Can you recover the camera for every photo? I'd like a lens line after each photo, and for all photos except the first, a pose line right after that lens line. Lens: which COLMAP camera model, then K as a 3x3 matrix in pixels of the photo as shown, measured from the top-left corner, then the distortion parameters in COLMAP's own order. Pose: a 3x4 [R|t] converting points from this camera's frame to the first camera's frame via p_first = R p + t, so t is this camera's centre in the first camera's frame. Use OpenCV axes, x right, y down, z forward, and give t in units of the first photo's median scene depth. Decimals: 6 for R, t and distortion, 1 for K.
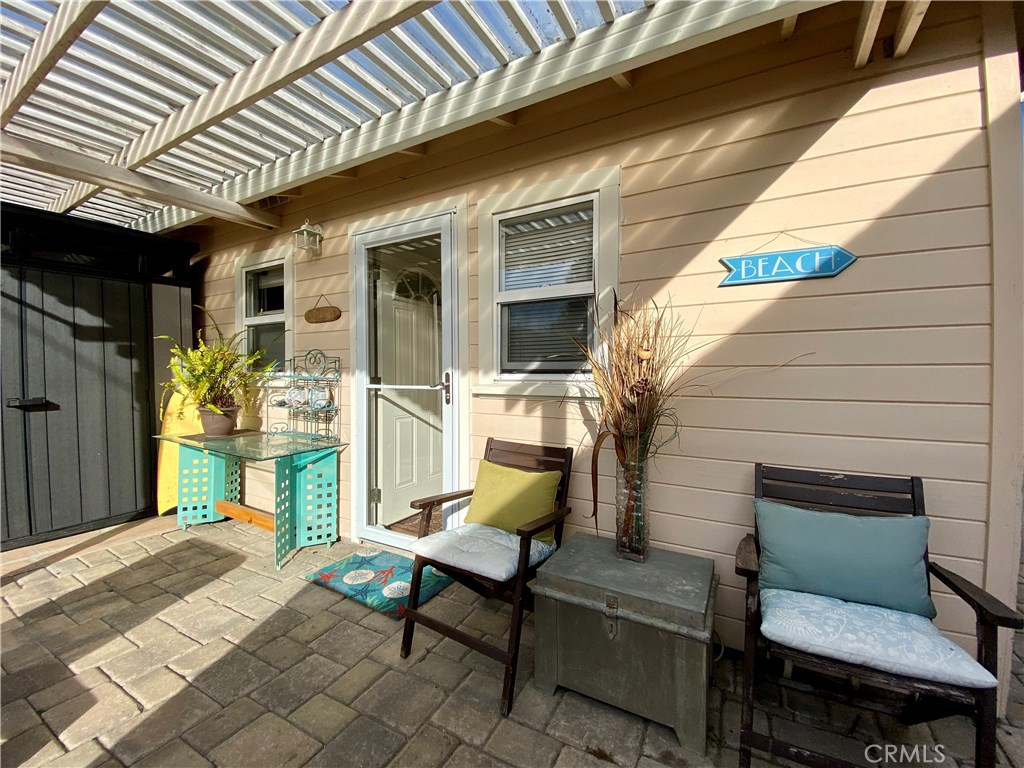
lens RADIAL K [[420.5, 0, 511.5], [0, 420.5, 384.5], [0, 0, 1]] dist [0.051535, -0.001361]
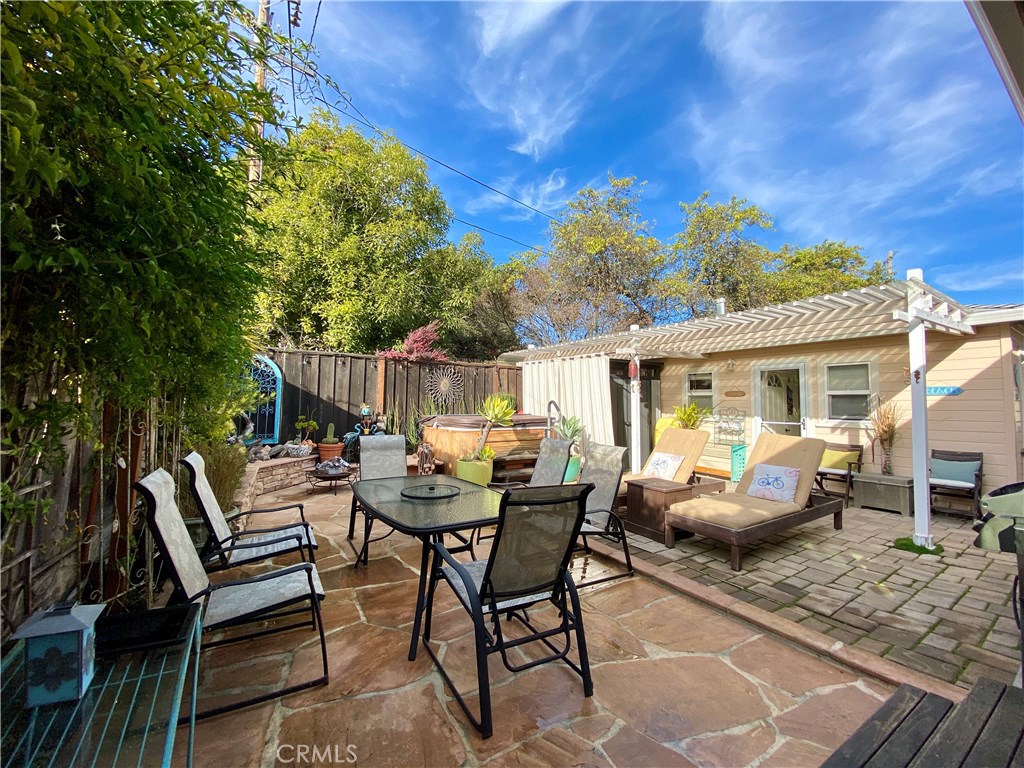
lens RADIAL K [[414.9, 0, 512.5], [0, 414.9, 384.0], [0, 0, 1]] dist [-0.018461, -0.000412]
pose [[0.876367, -0.014561, -0.481424, -0.597872], [-0.022848, 0.997161, -0.071753, -0.018462], [0.481102, 0.073882, 0.873546, -2.622119]]
